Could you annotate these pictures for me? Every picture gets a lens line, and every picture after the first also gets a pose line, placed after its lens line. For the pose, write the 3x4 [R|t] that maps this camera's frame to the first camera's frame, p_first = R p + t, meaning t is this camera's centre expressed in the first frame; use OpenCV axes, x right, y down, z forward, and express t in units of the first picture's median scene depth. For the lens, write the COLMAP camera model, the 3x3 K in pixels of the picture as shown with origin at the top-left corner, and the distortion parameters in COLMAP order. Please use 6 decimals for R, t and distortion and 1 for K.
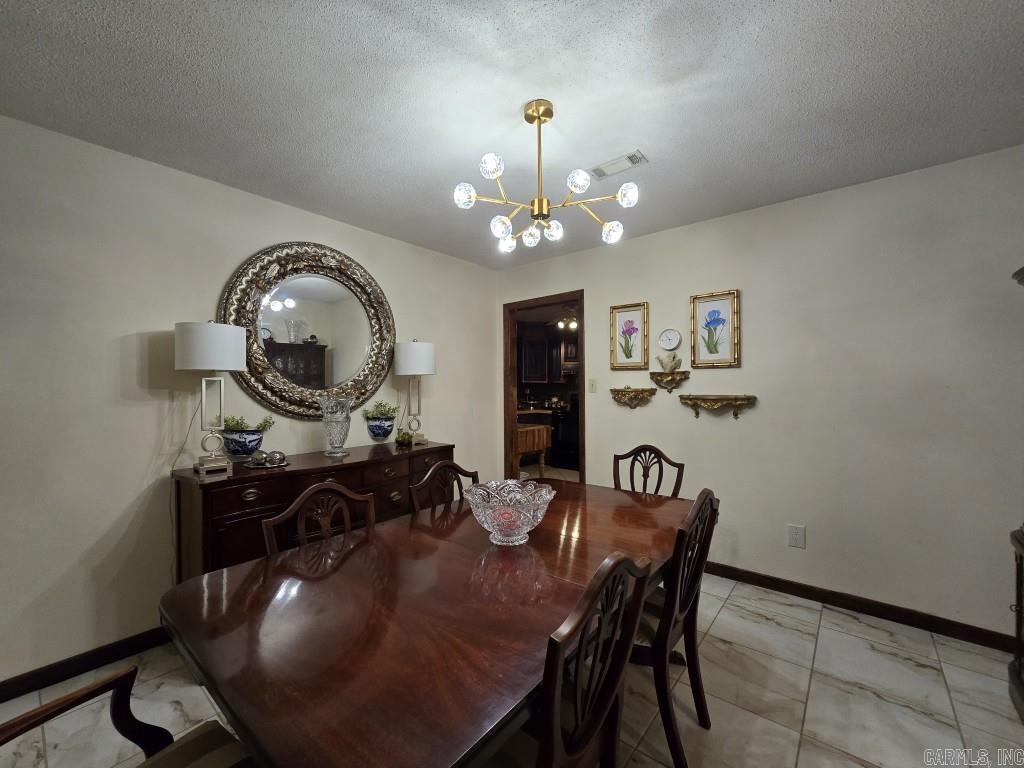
lens RADIAL K [[417.5, 0, 507.8], [0, 417.5, 387.8], [0, 0, 1]] dist [-0.004115, -0.000082]
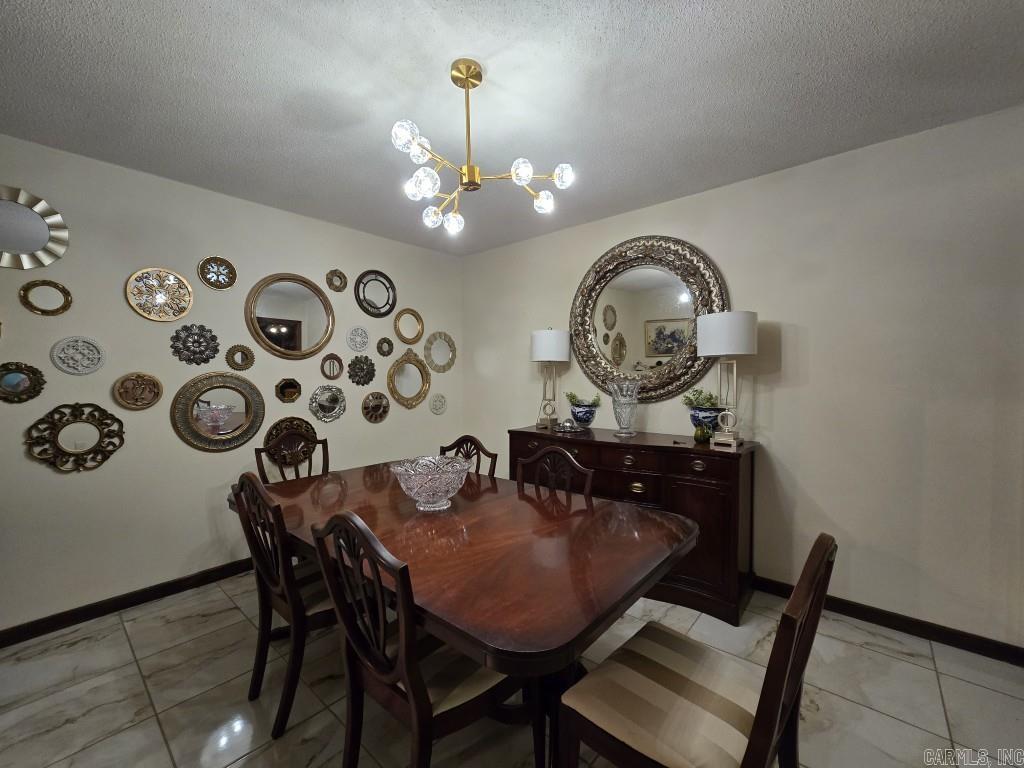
lens RADIAL K [[417.5, 0, 507.8], [0, 417.5, 387.8], [0, 0, 1]] dist [-0.004115, -0.000082]
pose [[-0.024231, 0.047664, -0.998569, 0.625072], [0.008495, 0.998837, 0.047471, -0.014151], [0.999670, -0.007333, -0.024608, 0.687137]]
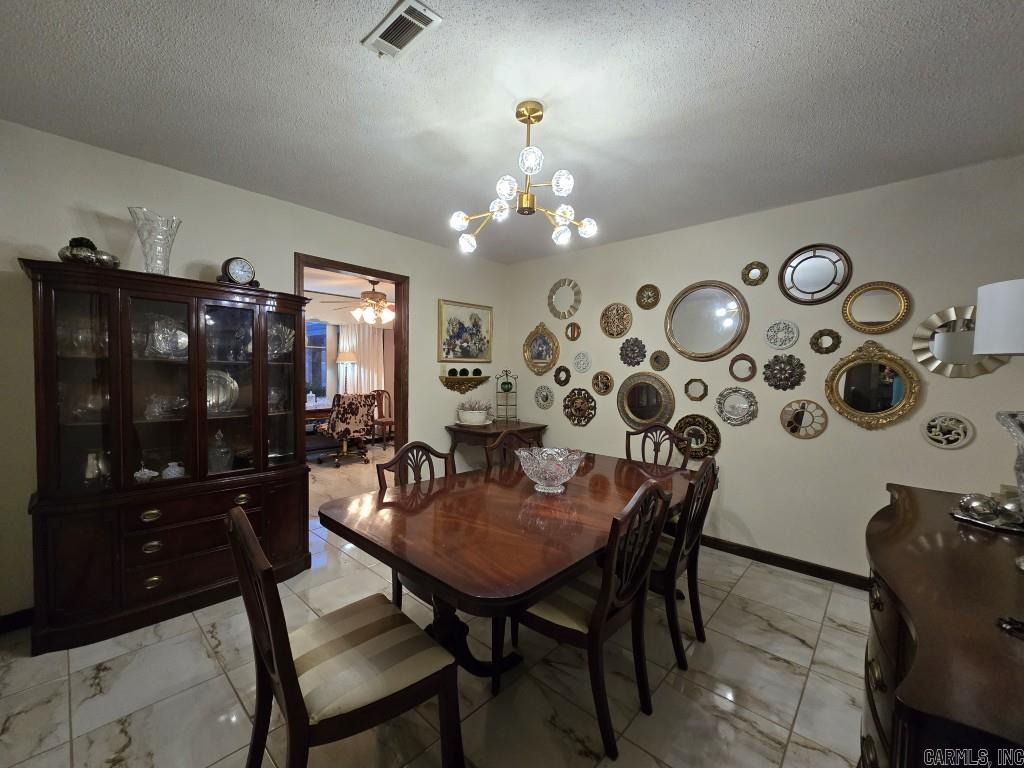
lens RADIAL K [[417.5, 0, 507.8], [0, 417.5, 387.8], [0, 0, 1]] dist [-0.004115, -0.000082]
pose [[-0.998737, -0.005255, 0.049959, 0.040726], [-0.003456, 0.999345, 0.036034, -0.006470], [-0.050116, 0.035816, -0.998101, 1.283603]]
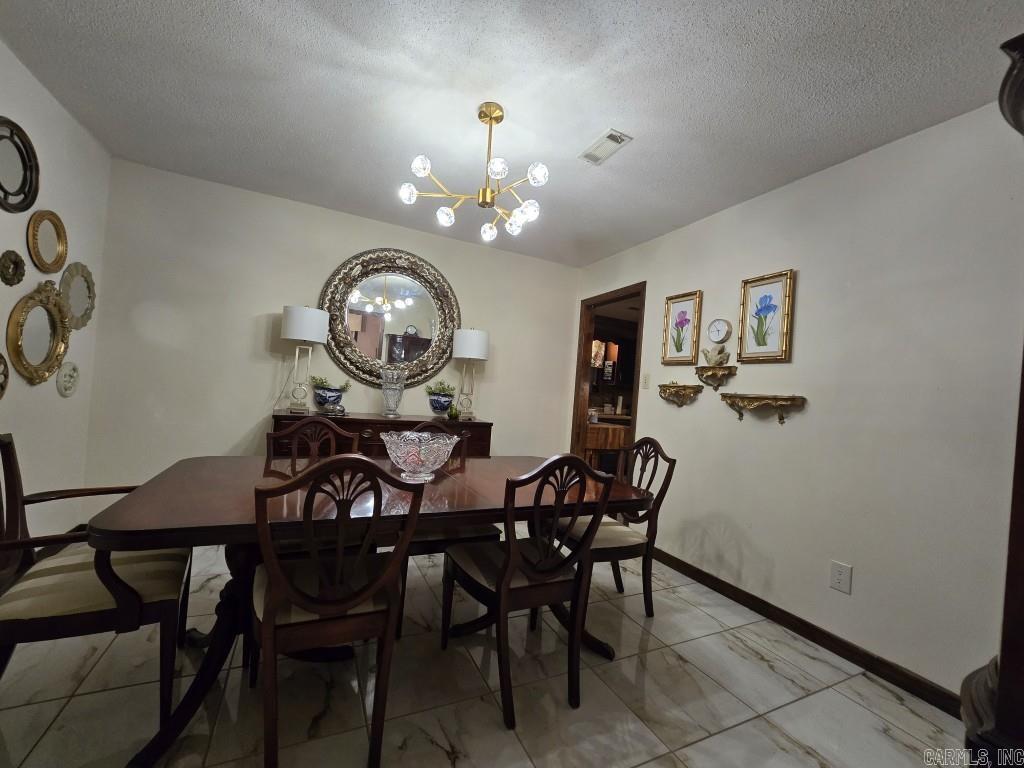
lens RADIAL K [[417.5, 0, 507.8], [0, 417.5, 387.8], [0, 0, 1]] dist [-0.004115, -0.000082]
pose [[0.905458, 0.070141, -0.418601, 0.397757], [-0.082067, 0.996571, -0.010529, 0.057015], [0.416427, 0.043887, 0.908109, 0.011751]]
